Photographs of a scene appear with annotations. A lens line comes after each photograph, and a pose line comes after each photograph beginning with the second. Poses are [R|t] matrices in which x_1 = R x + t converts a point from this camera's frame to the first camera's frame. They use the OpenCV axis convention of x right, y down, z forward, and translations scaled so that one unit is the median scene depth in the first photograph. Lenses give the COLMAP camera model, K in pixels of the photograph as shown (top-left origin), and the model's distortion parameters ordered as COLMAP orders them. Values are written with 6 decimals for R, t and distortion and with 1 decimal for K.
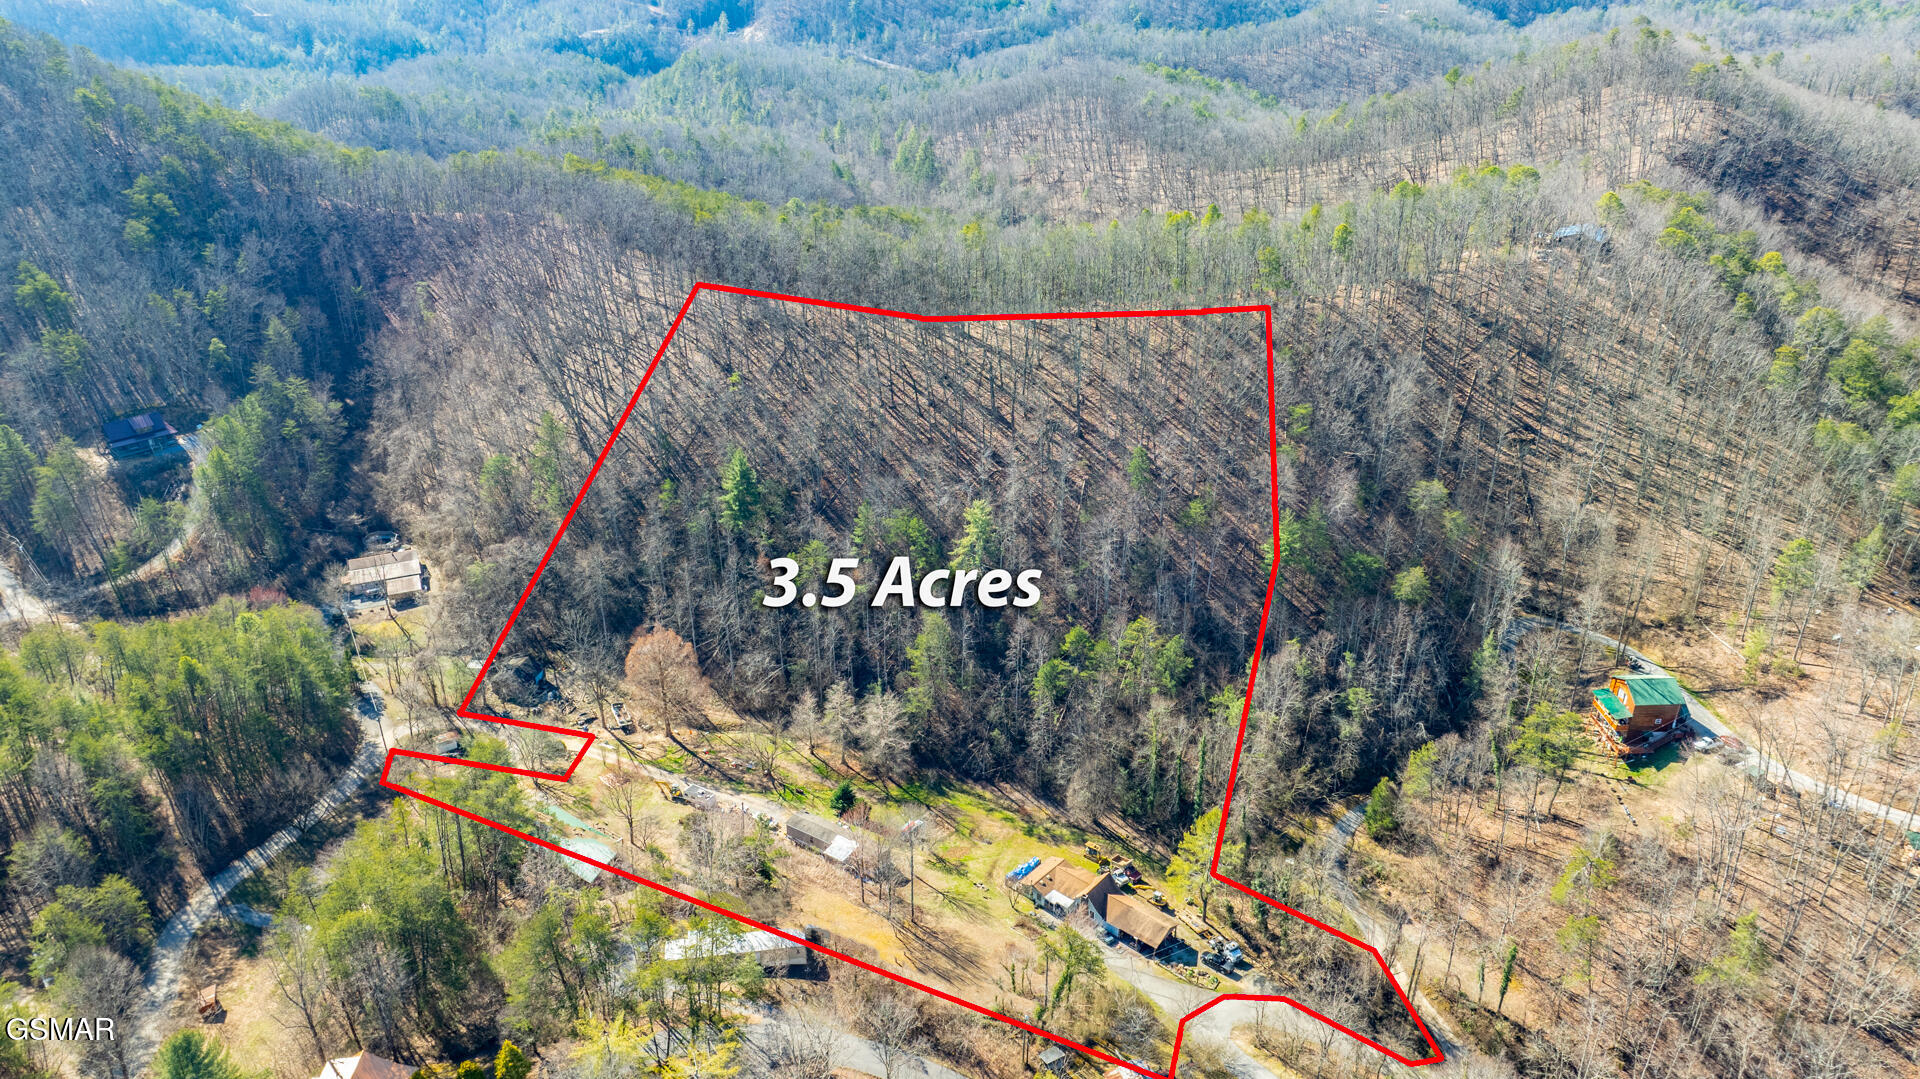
lens RADIAL K [[1392.6, 0, 960.0], [0, 1392.6, 539.5], [0, 0, 1]] dist [-0.024167, 0.000166]
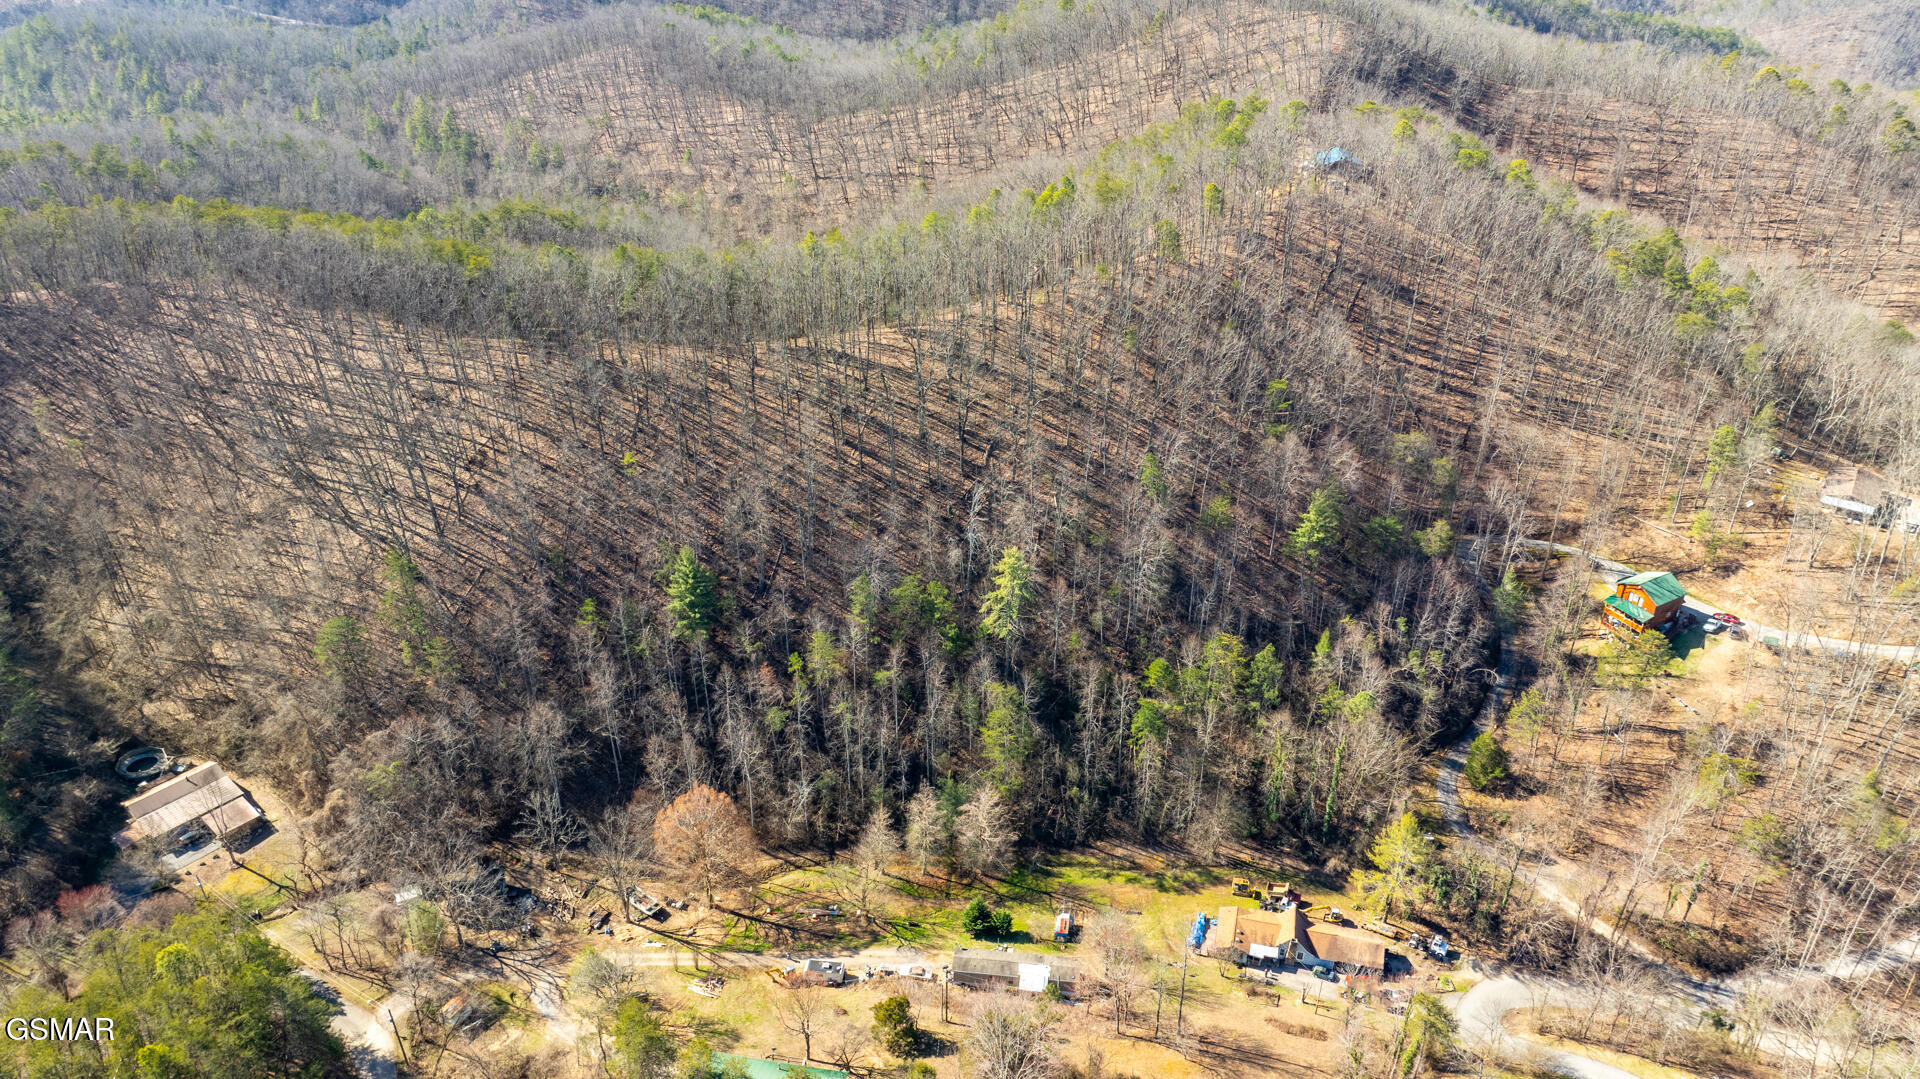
lens RADIAL K [[1392.6, 0, 960.0], [0, 1392.6, 539.5], [0, 0, 1]] dist [-0.024167, 0.000166]
pose [[0.894233, -0.222160, 0.388578, -0.344548], [0.198464, 0.974925, 0.100665, -0.124770], [-0.401198, -0.012899, 0.915901, 0.180640]]
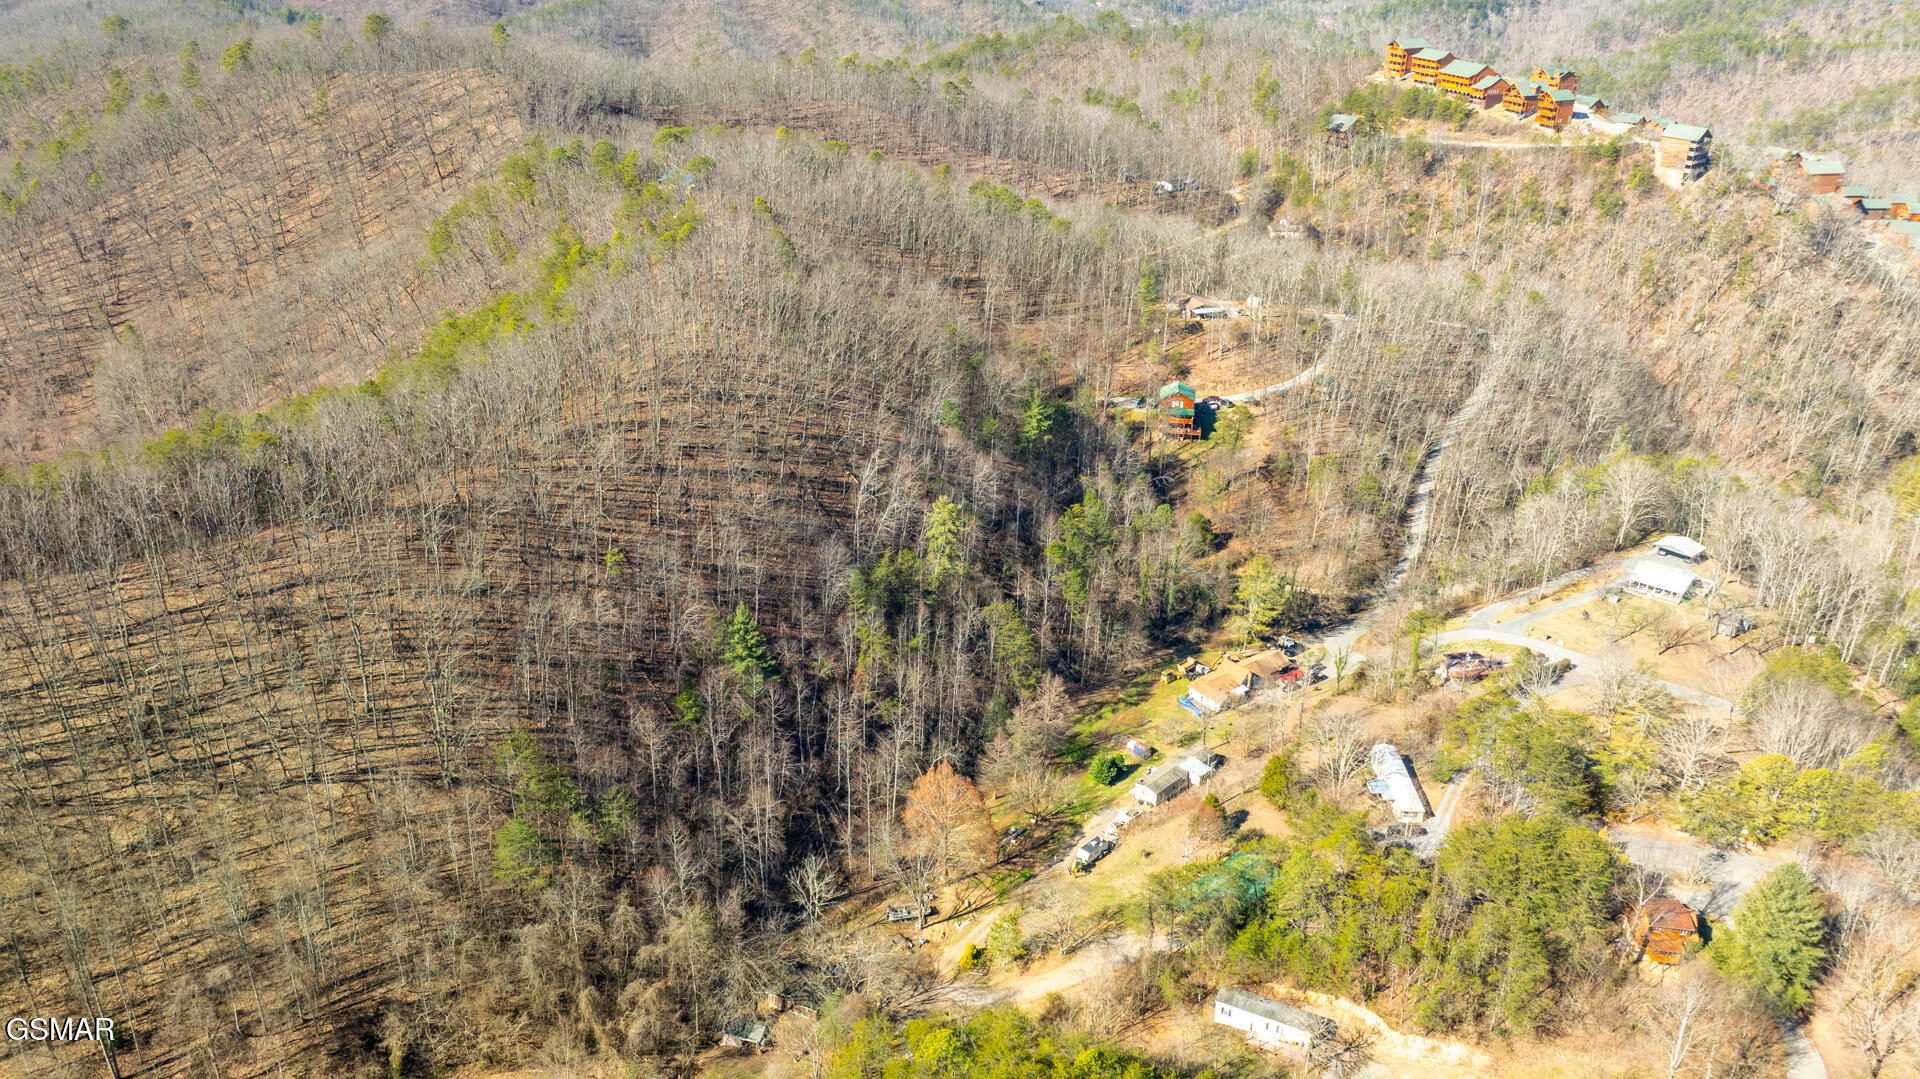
lens RADIAL K [[1529.8, 0, 957.8], [0, 1529.8, 567.7], [0, 0, 1]] dist [-0.030975, -0.004800]
pose [[0.197257, -0.441588, 0.875265, -0.946427], [0.433807, 0.839958, 0.326009, -0.330469], [-0.879148, 0.315389, 0.357252, 0.567386]]
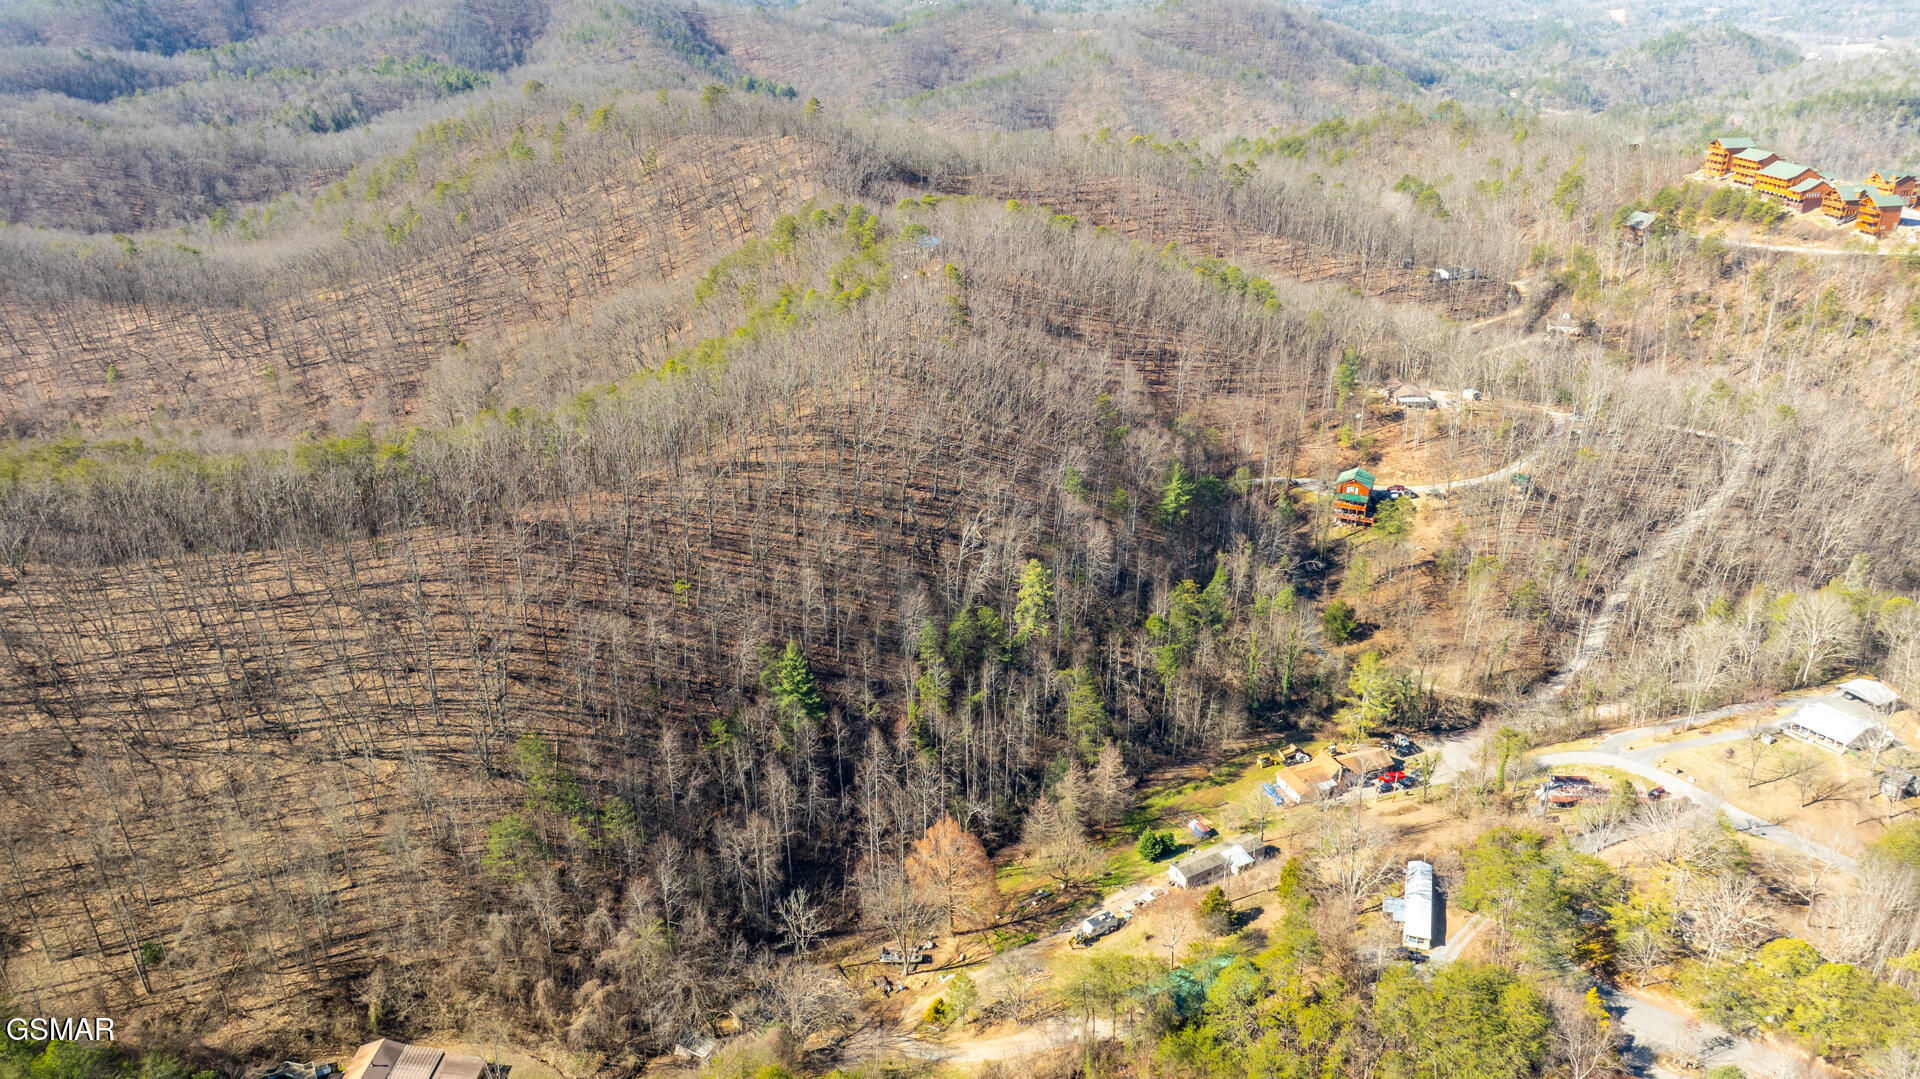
lens RADIAL K [[1436.7, 0, 983.3], [0, 1436.7, 537.7], [0, 0, 1]] dist [-0.027506, 0.010114]
pose [[0.436217, -0.367778, 0.821251, -0.858637], [0.404151, 0.895506, 0.186362, -0.252904], [-0.803976, 0.250615, 0.539273, 0.407556]]
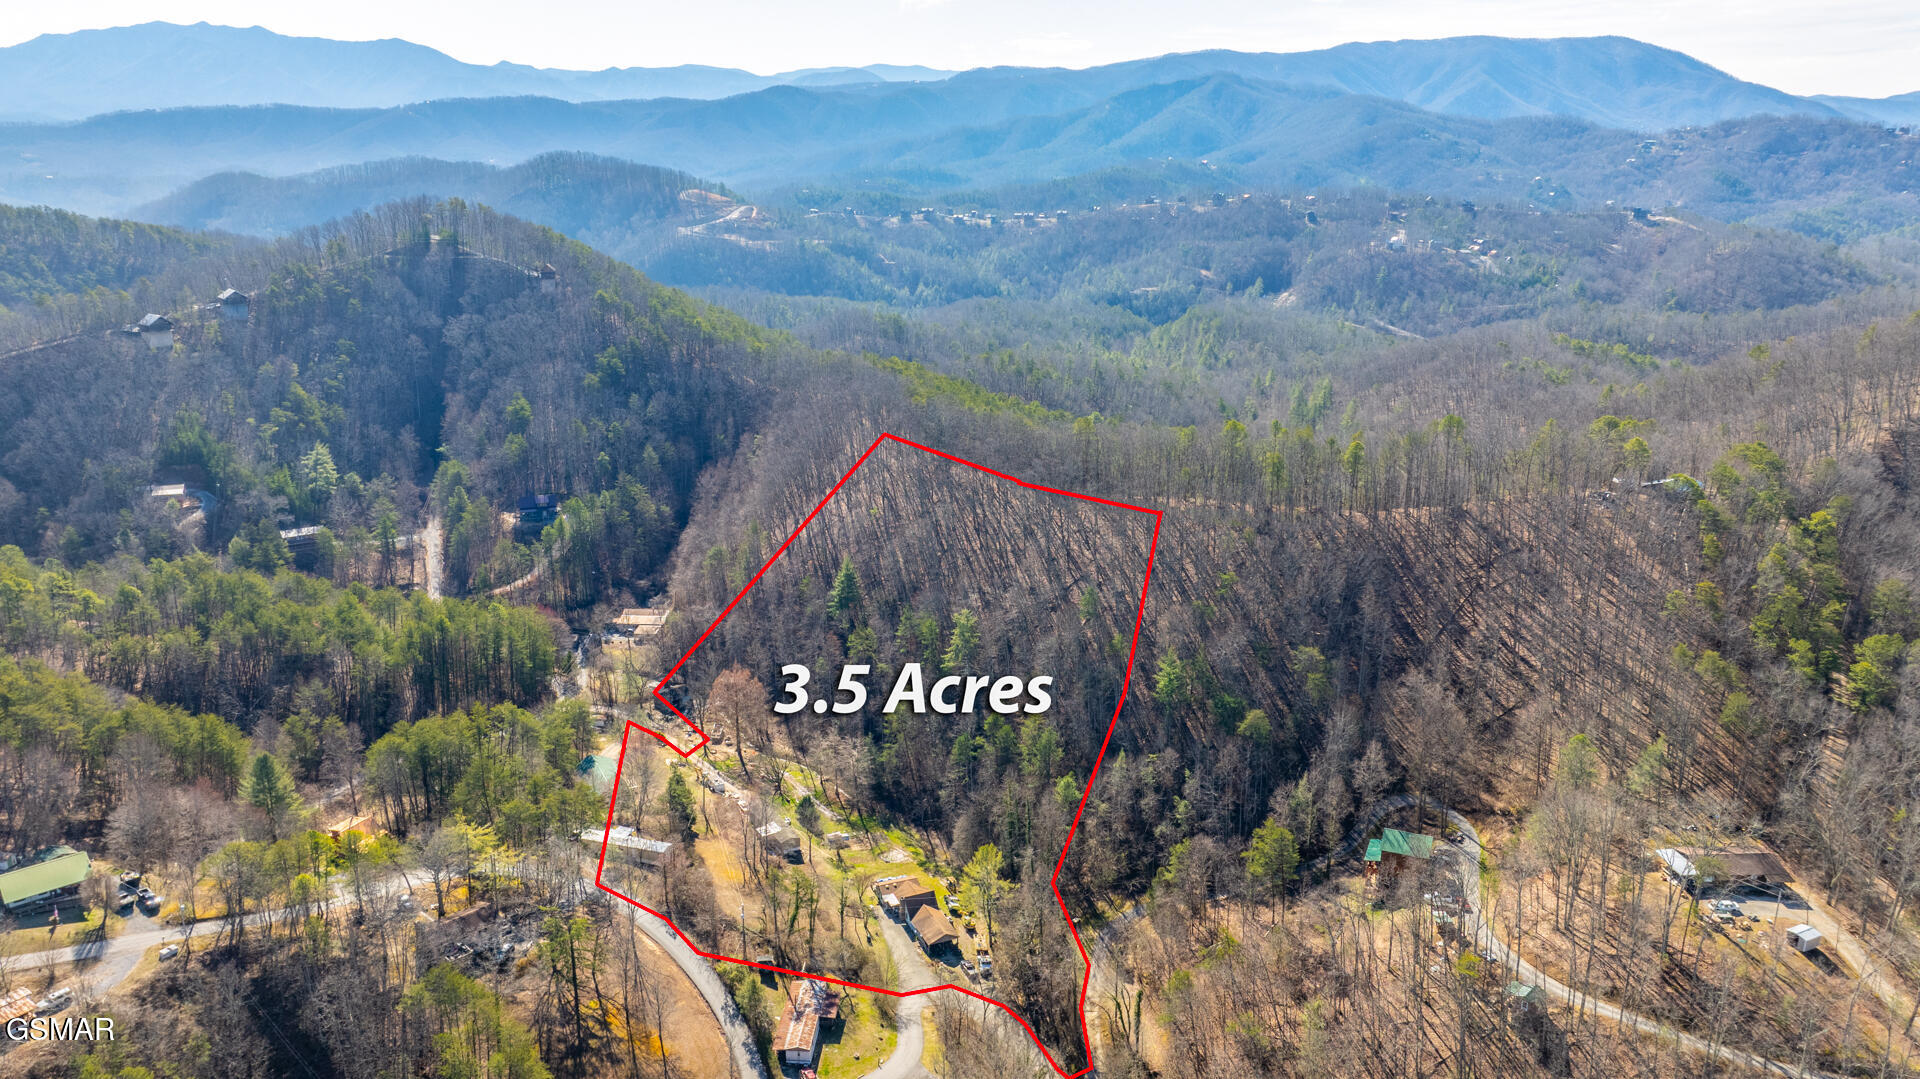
lens RADIAL K [[1436.7, 0, 983.3], [0, 1436.7, 537.7], [0, 0, 1]] dist [-0.027506, 0.010114]
pose [[0.888837, 0.119926, -0.442253, 0.584637], [-0.201861, 0.968925, -0.142955, 0.090233], [0.411366, 0.216337, 0.885424, -0.176988]]
